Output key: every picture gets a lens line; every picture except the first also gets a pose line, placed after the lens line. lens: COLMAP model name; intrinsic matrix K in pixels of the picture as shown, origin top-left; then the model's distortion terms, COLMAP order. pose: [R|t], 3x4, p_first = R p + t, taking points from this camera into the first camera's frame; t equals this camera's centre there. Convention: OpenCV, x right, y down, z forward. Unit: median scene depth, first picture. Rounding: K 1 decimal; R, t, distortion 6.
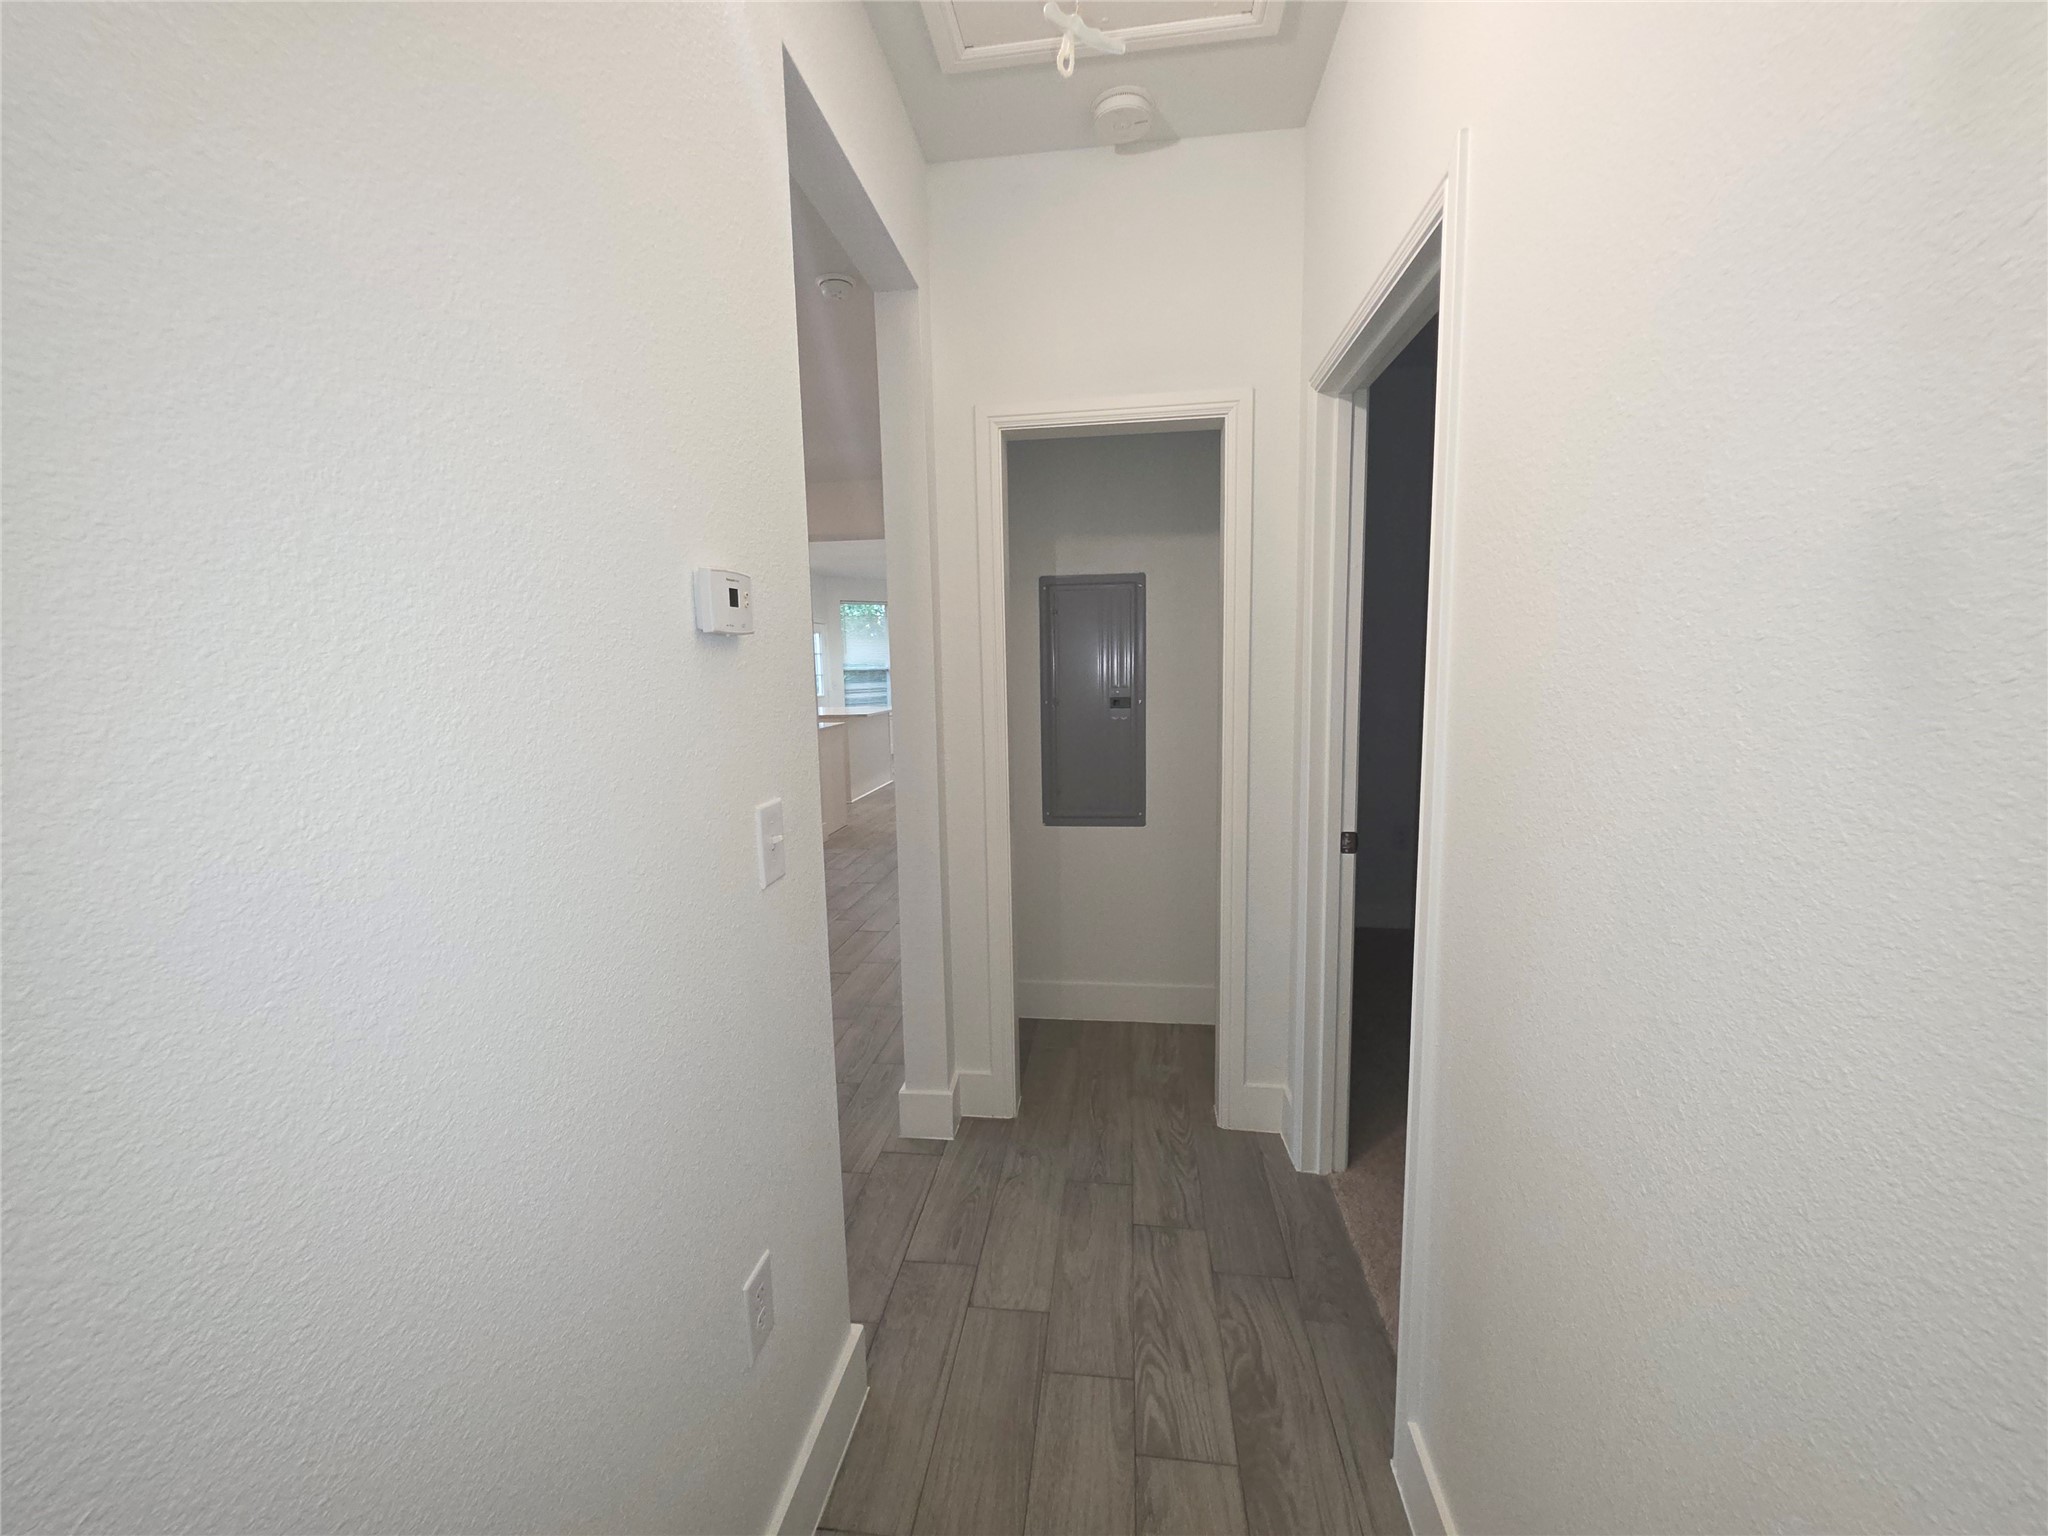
lens RADIAL K [[816.5, 0, 1032.4], [0, 816.5, 774.9], [0, 0, 1]] dist [0.002051, 0.000947]
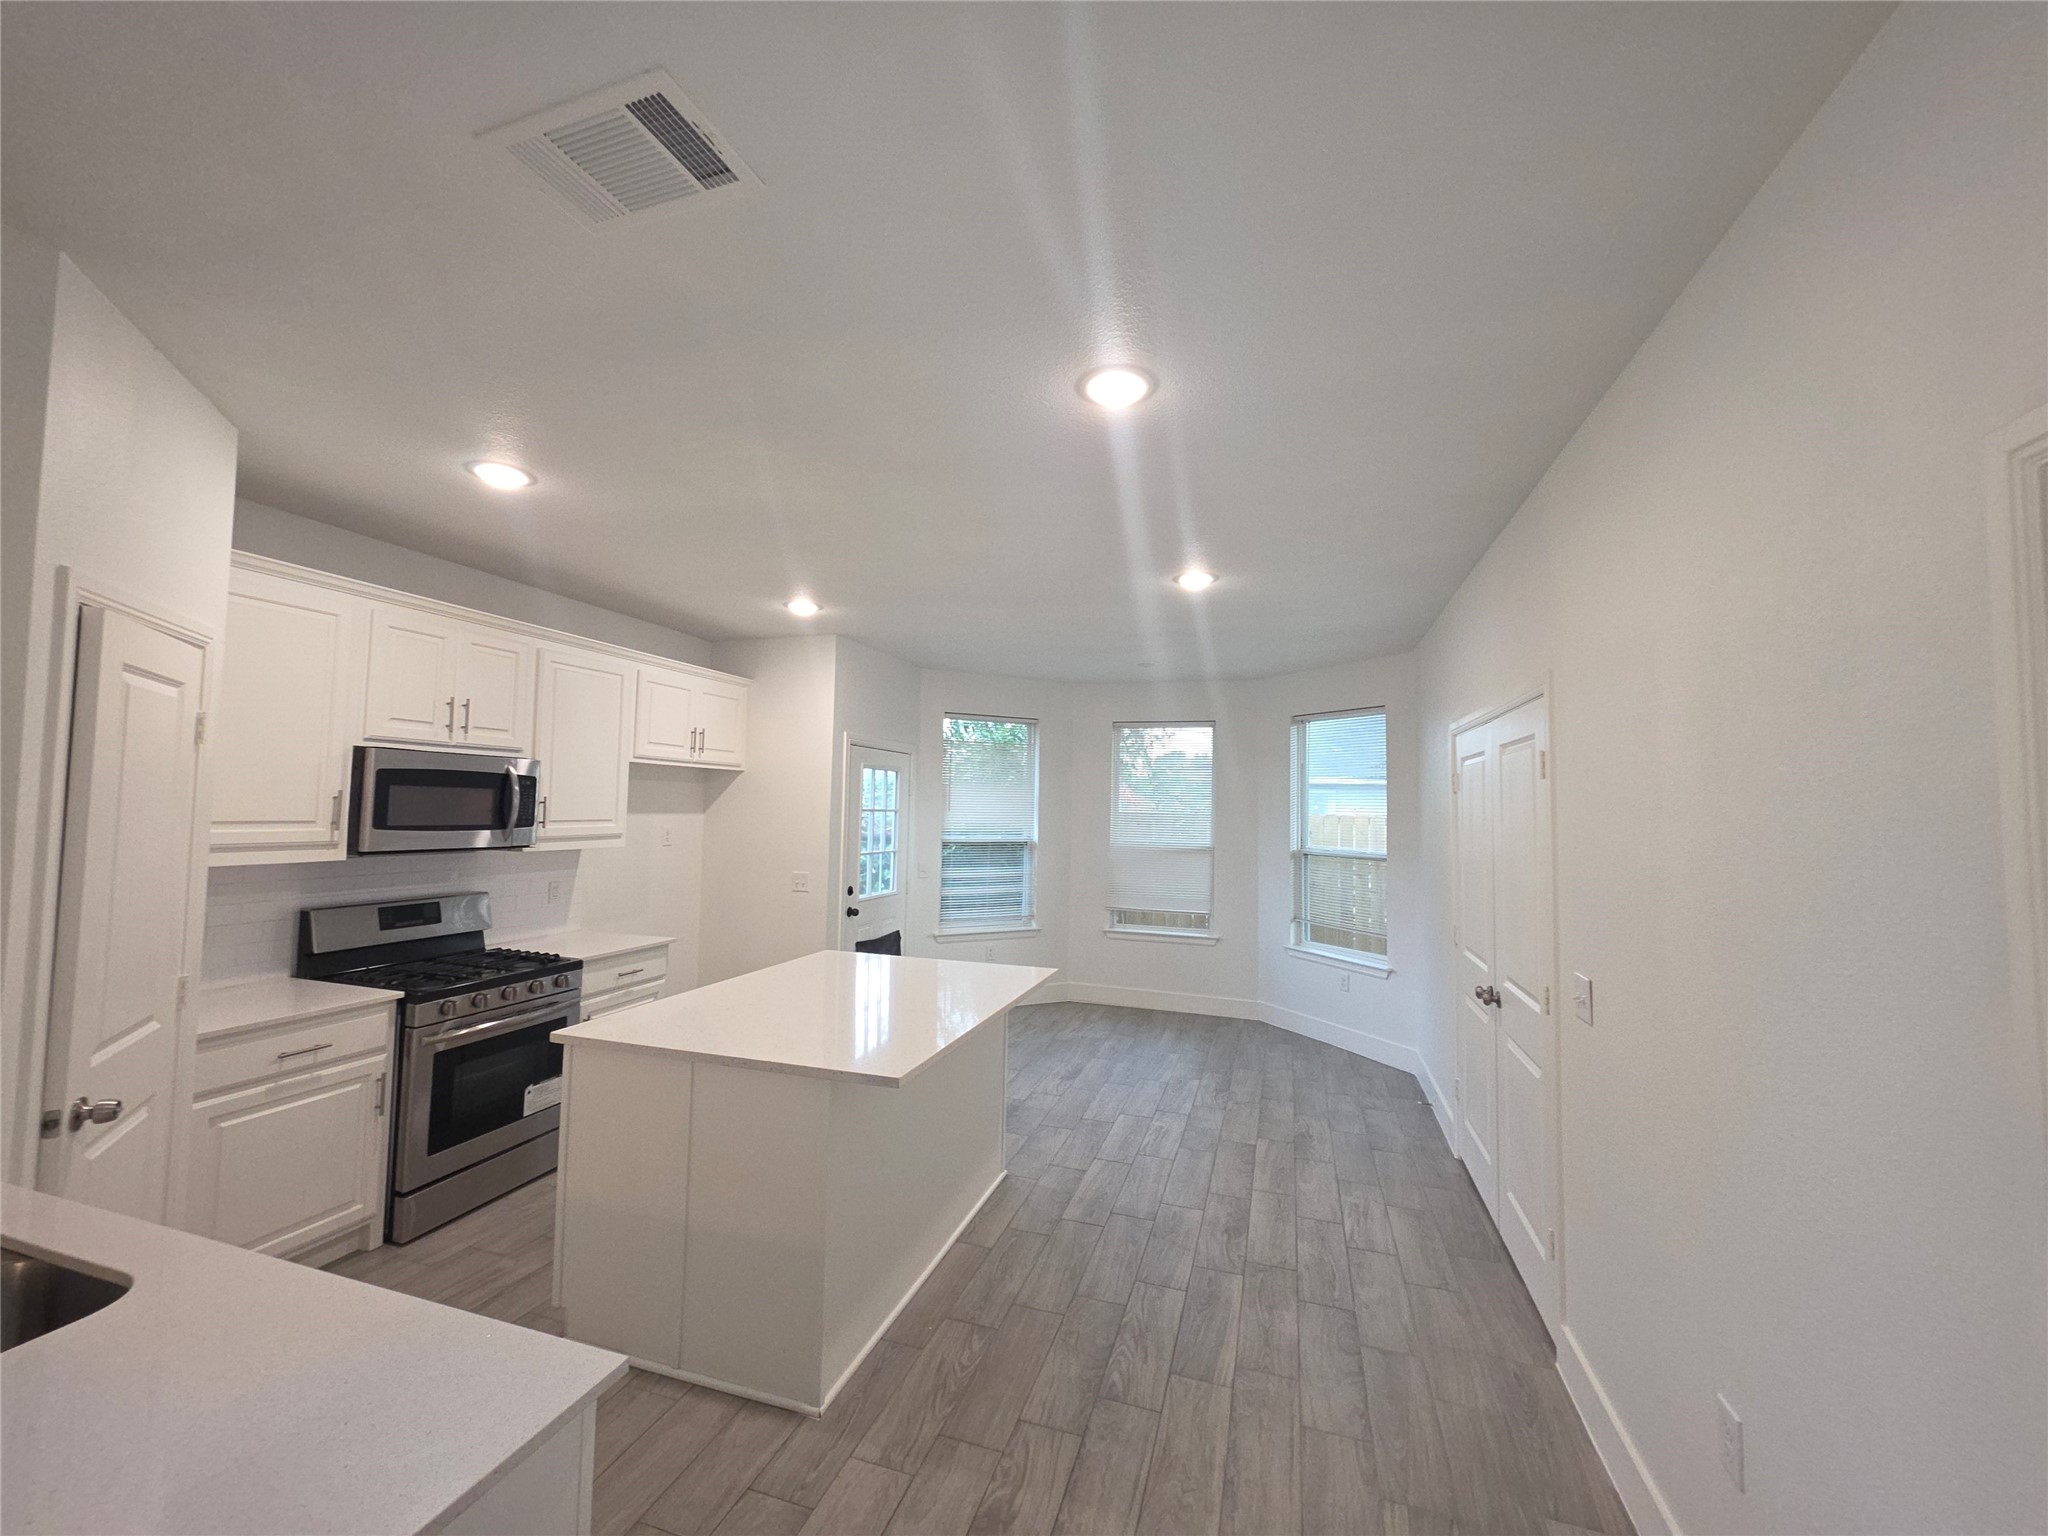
lens RADIAL K [[816.5, 0, 1020.5], [0, 816.5, 767.2], [0, 0, 1]] dist [0.002051, 0.000947]
pose [[0.979024, 0.040146, -0.199751, -0.078904], [-0.077604, 0.979970, -0.183400, -0.082353], [0.188387, 0.195055, 0.962530, 0.492616]]
